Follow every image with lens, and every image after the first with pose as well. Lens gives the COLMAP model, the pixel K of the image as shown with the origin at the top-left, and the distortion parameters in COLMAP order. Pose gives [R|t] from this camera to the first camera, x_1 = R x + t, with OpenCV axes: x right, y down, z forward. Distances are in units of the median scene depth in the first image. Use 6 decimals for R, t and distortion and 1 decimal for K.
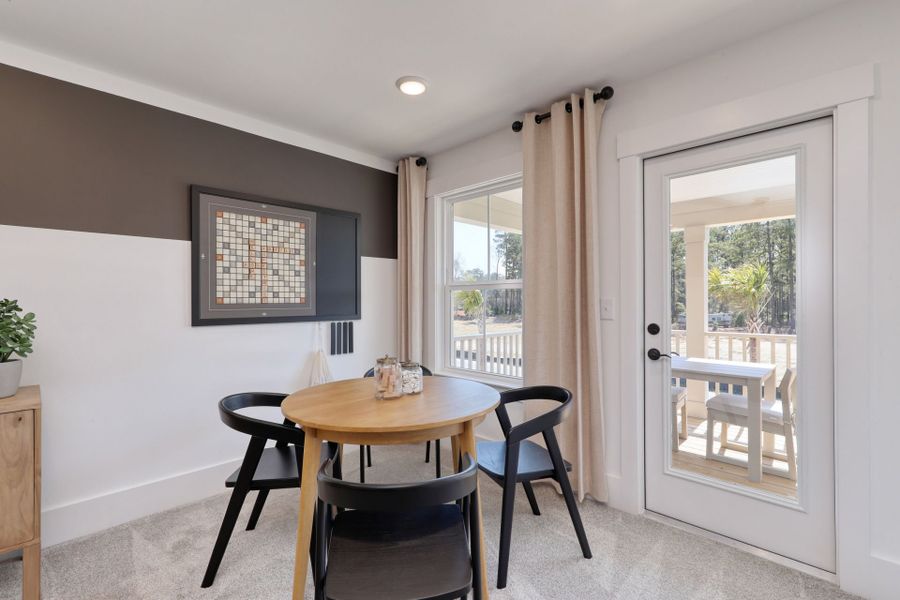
lens RADIAL K [[407.0, 0, 450.0], [0, 407.0, 300.0], [0, 0, 1]] dist [0.001319, 0.000079]
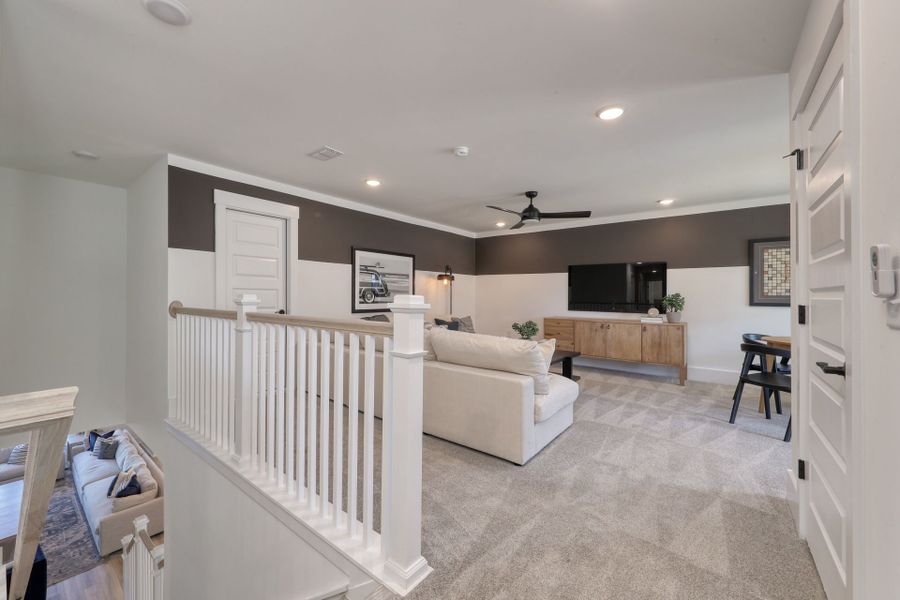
lens RADIAL K [[354.7, 0, 429.7], [0, 354.7, 291.7], [0, 0, 1]] dist [0.000373, 0.000061]
pose [[0.081787, -0.002980, -0.996645, 1.195739], [-0.004117, 0.999986, -0.003328, 0.003343], [0.996641, 0.004375, 0.081773, -0.911397]]
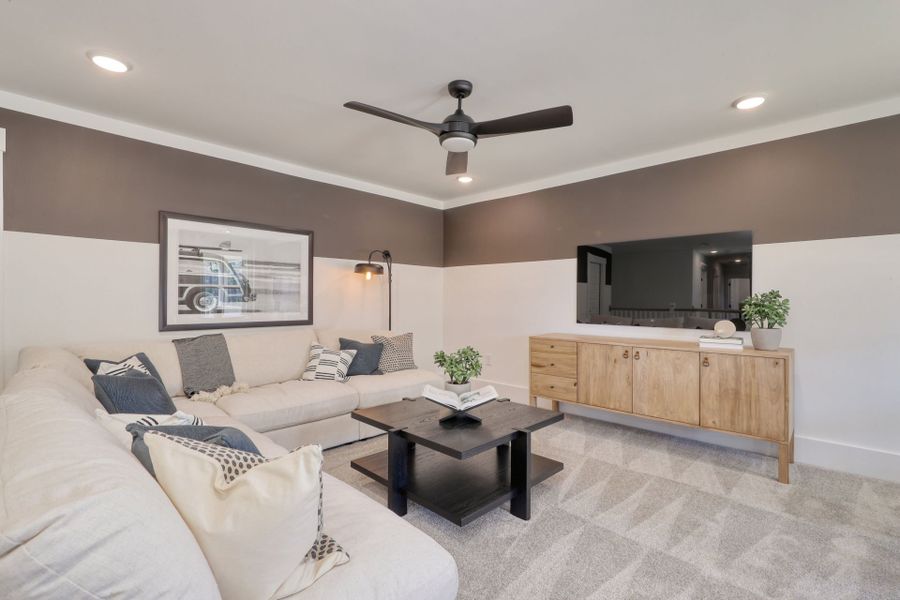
lens RADIAL K [[407.0, 0, 450.0], [0, 407.0, 300.0], [0, 0, 1]] dist [0.001319, 0.000079]
pose [[0.020953, 0.005839, -0.999763, 0.375832], [0.002869, 0.999978, 0.005901, 0.018262], [0.999776, -0.002992, 0.020936, -0.234605]]
